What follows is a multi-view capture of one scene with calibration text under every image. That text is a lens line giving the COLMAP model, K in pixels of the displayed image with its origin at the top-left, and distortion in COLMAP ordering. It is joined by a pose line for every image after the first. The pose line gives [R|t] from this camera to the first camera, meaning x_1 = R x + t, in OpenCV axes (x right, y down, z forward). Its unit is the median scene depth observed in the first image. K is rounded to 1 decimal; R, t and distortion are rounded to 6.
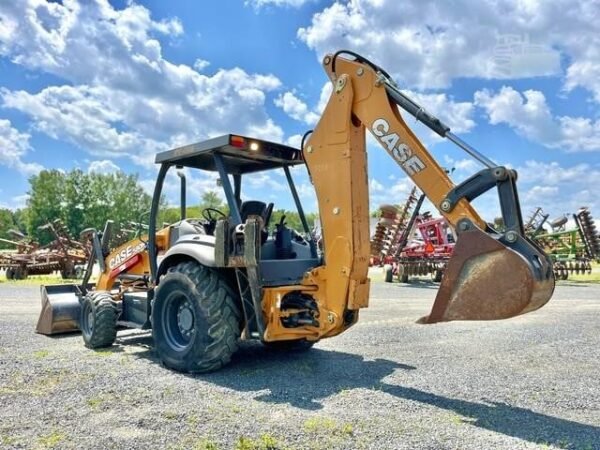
lens RADIAL K [[460.8, 0, 299.8], [0, 460.8, 228.9], [0, 0, 1]] dist [0.034098, -0.003337]
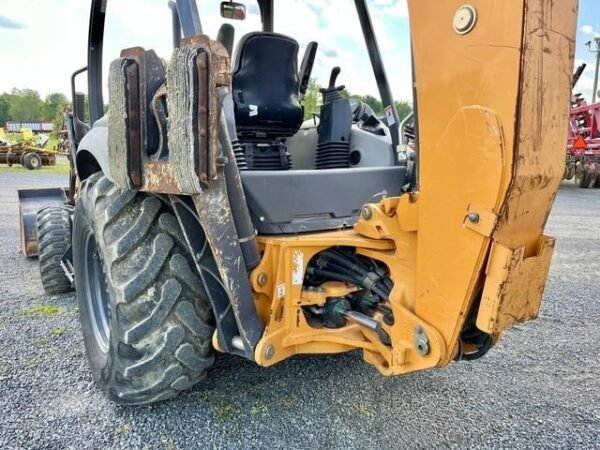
lens RADIAL K [[460.8, 0, 299.8], [0, 460.8, 228.9], [0, 0, 1]] dist [0.034098, -0.003337]
pose [[0.975045, 0.054755, -0.215148, 0.043835], [-0.004116, 0.973400, 0.229074, 0.024698], [0.221968, -0.222472, 0.949335, 0.615068]]
